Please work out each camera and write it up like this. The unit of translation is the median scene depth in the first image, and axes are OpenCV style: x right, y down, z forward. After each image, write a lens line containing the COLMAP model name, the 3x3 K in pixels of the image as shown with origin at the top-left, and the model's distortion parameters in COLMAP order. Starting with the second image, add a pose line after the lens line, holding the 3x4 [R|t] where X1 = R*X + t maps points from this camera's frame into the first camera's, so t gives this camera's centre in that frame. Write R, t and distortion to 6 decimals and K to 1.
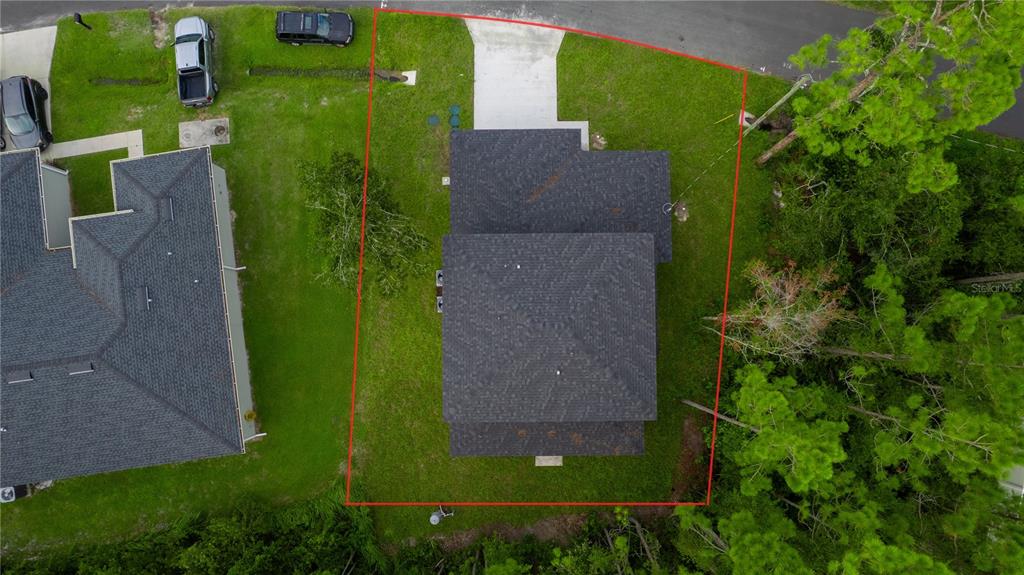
lens RADIAL K [[646.1, 0, 512.0], [0, 646.1, 287.5], [0, 0, 1]] dist [-0.043809, 0.002161]
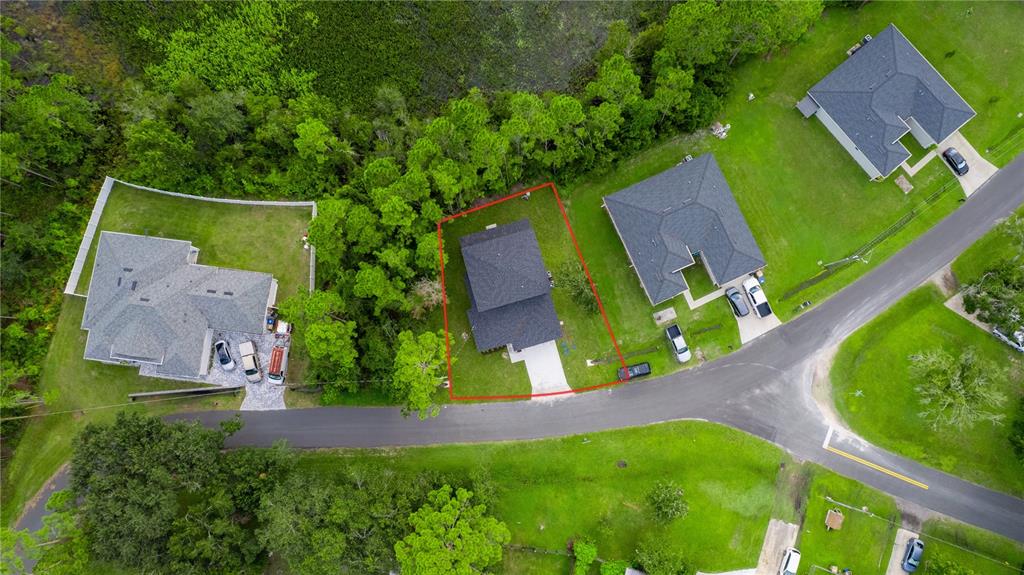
lens RADIAL K [[646.1, 0, 512.0], [0, 646.1, 287.5], [0, 0, 1]] dist [-0.043809, 0.002161]
pose [[-0.963399, 0.267343, -0.019760, 0.091152], [-0.266368, -0.946370, 0.182847, -0.437148], [0.030182, 0.181418, 0.982943, -1.430984]]
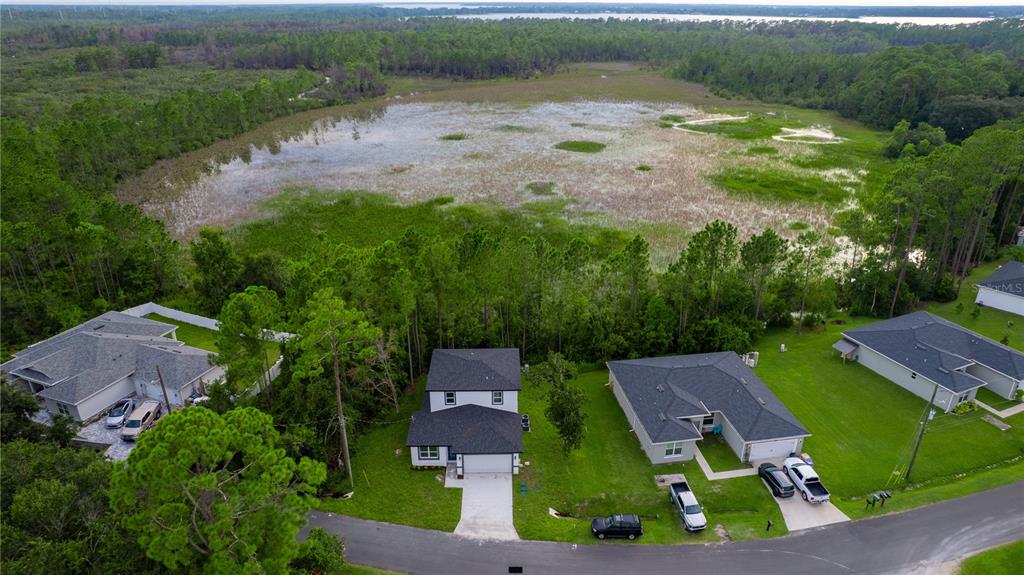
lens RADIAL K [[646.1, 0, 512.0], [0, 646.1, 287.5], [0, 0, 1]] dist [-0.043809, 0.002161]
pose [[-0.999939, 0.004122, -0.010275, -0.044007], [-0.011069, -0.357995, 0.933658, -1.672551], [0.000170, 0.933714, 0.358019, -0.093166]]
